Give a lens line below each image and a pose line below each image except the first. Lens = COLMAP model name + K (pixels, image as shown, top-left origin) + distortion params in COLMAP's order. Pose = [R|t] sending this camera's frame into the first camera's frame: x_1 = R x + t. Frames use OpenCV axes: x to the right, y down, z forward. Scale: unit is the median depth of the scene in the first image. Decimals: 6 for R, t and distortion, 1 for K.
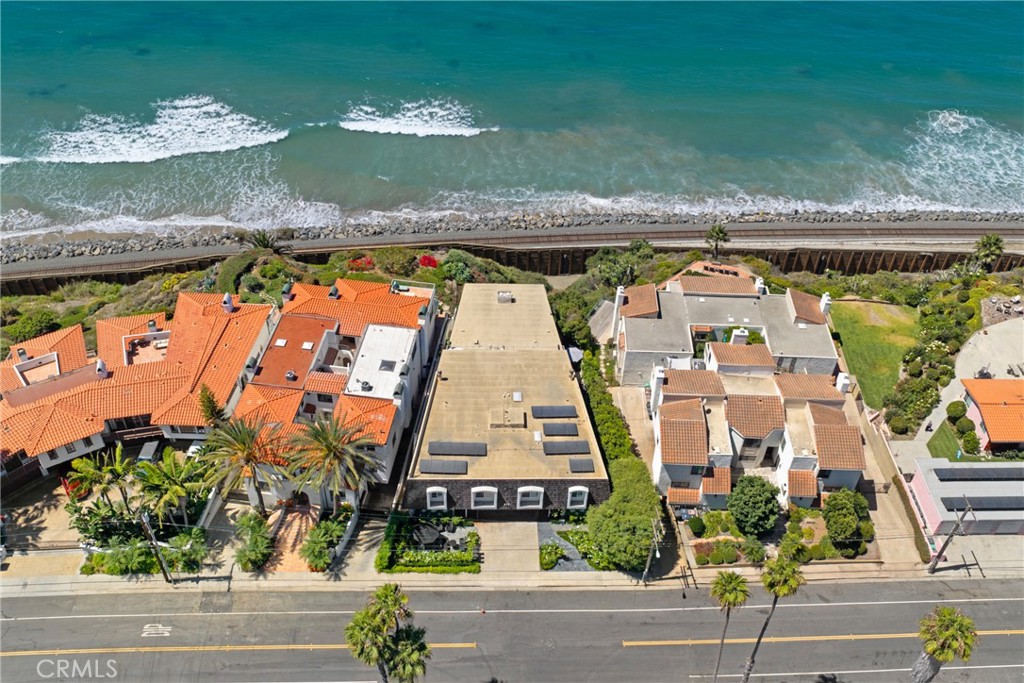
lens RADIAL K [[931.3, 0, 520.5], [0, 931.3, 337.3], [0, 0, 1]] dist [0.005972, -0.007763]
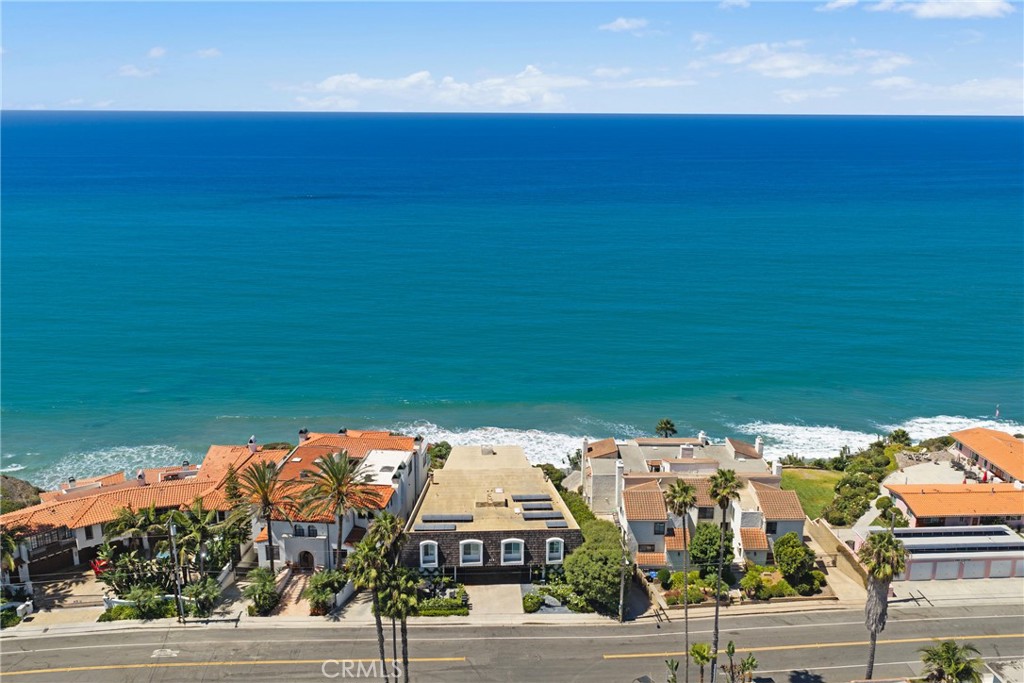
lens RADIAL K [[871.5, 0, 512.0], [0, 871.5, 341.5], [0, 0, 1]] dist [0.002886, -0.004232]
pose [[0.999241, -0.035290, 0.016492, 0.001547], [0.038883, 0.878248, -0.476621, 0.449695], [0.002336, 0.476901, 0.878954, -0.041278]]
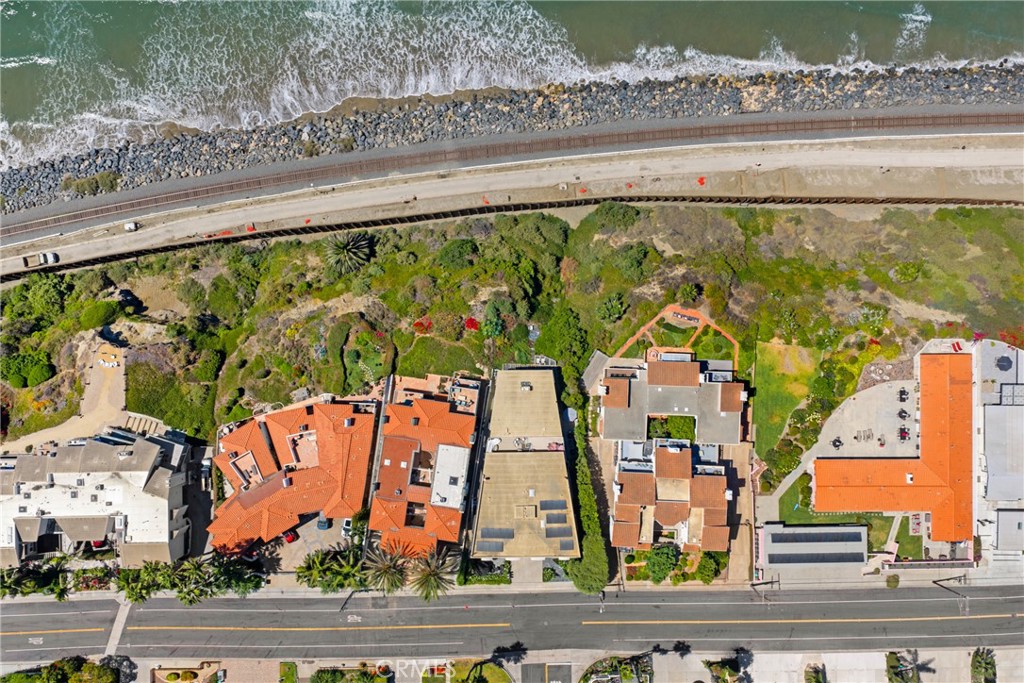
lens RADIAL K [[871.5, 0, 512.0], [0, 871.5, 341.5], [0, 0, 1]] dist [0.002886, -0.004232]
pose [[0.998608, 0.020240, -0.048716, 0.034564], [0.020804, 0.697529, 0.716254, -1.352385], [0.048478, -0.716271, 0.696137, 0.107560]]
